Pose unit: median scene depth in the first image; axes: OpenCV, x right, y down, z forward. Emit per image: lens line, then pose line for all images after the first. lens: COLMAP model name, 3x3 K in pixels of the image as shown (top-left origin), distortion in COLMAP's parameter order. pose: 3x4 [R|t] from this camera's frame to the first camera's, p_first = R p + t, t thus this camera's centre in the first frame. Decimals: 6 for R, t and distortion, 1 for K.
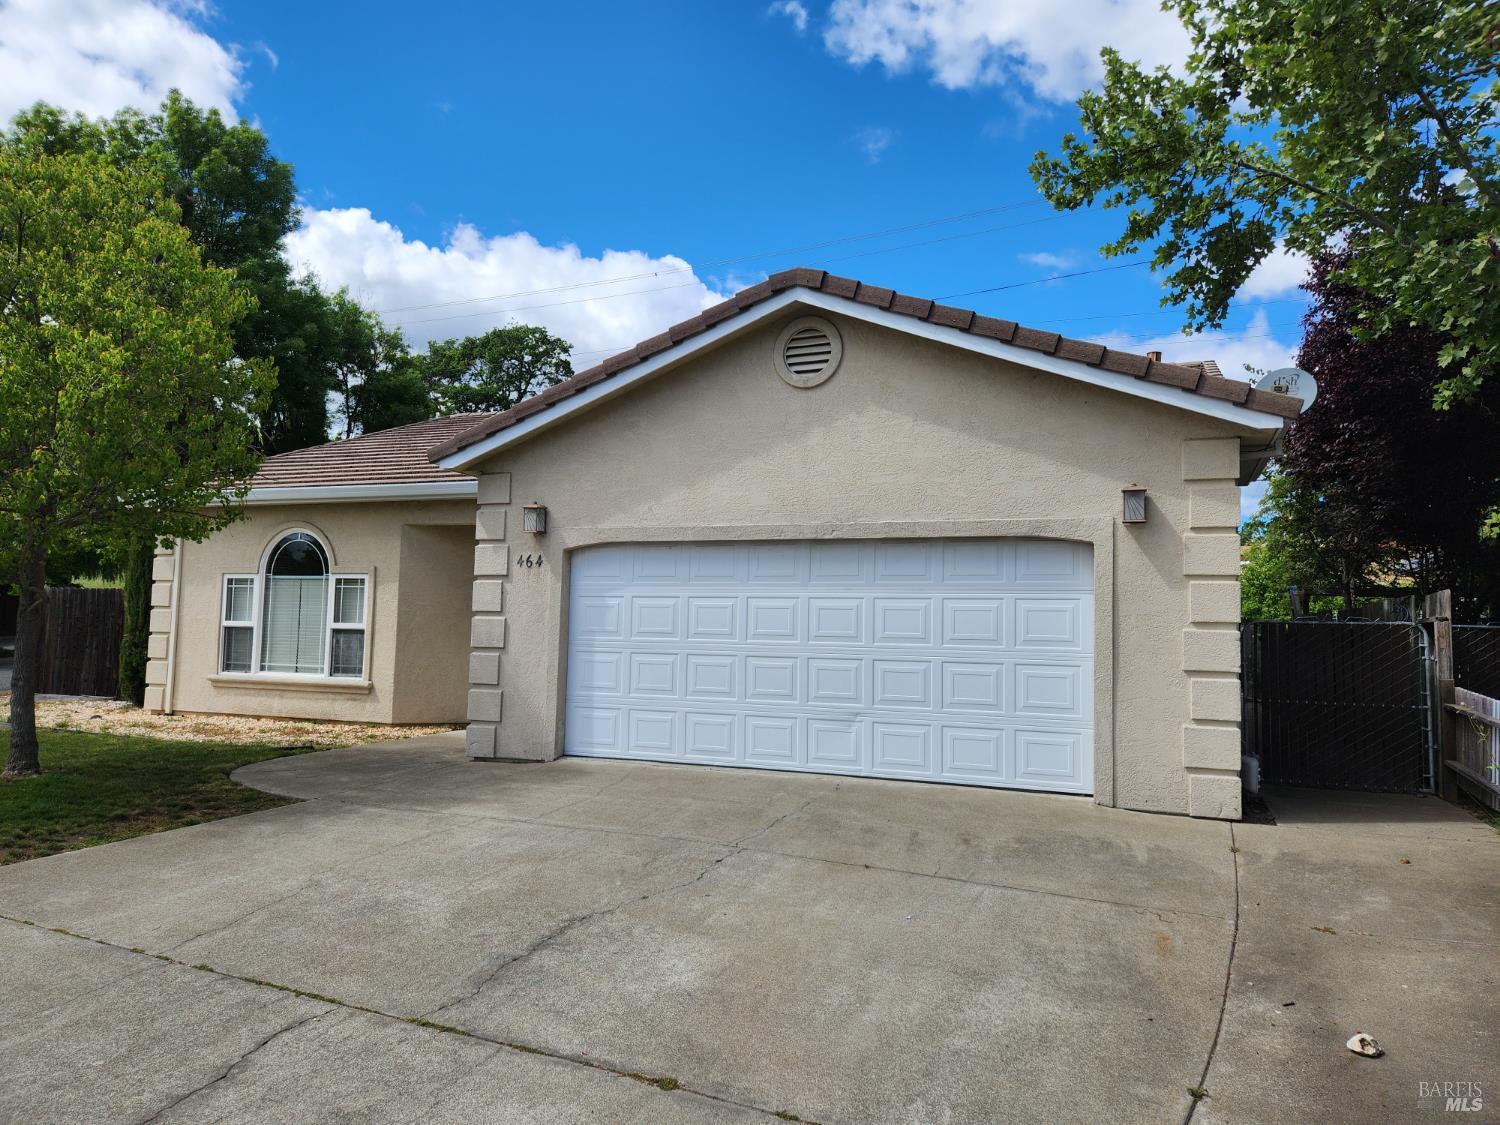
lens RADIAL K [[999.6, 0, 784.3], [0, 999.6, 577.3], [0, 0, 1]] dist [0.075225, -0.058643]
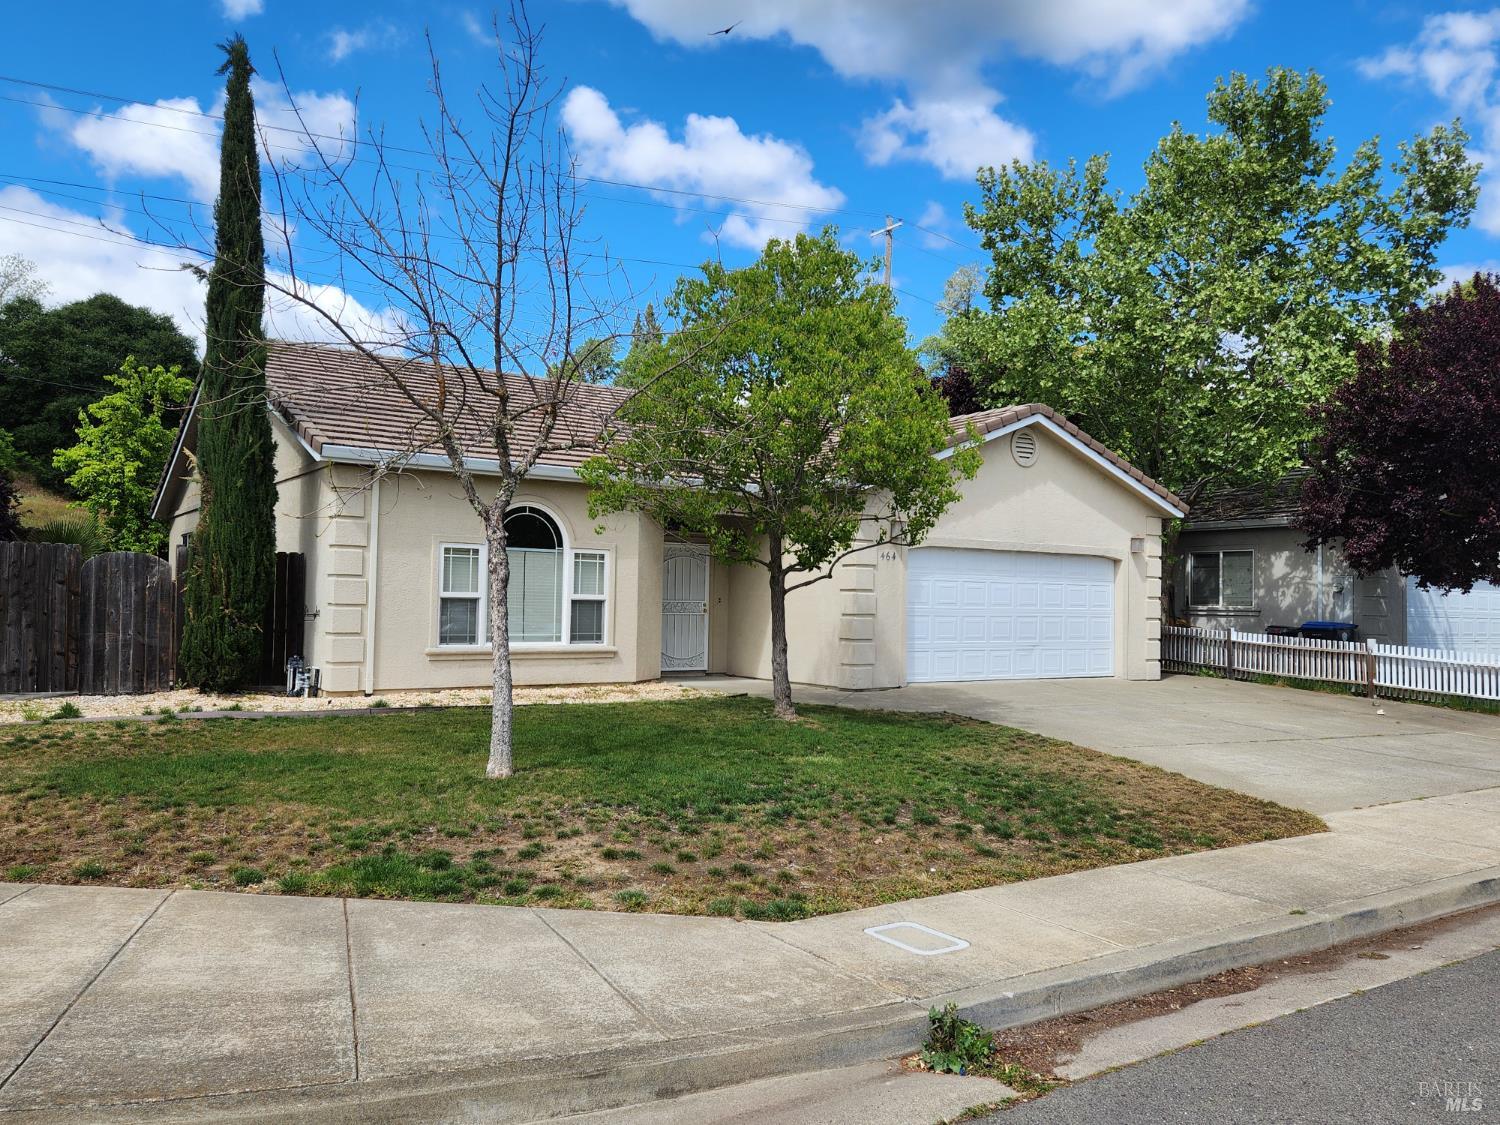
lens RADIAL K [[999.6, 0, 738.9], [0, 999.6, 586.5], [0, 0, 1]] dist [0.075225, -0.058643]
pose [[0.595034, -0.002375, 0.803697, -1.604339], [-0.049325, 0.998003, 0.039468, -0.018540], [-0.802186, -0.063128, 0.593728, 0.305123]]
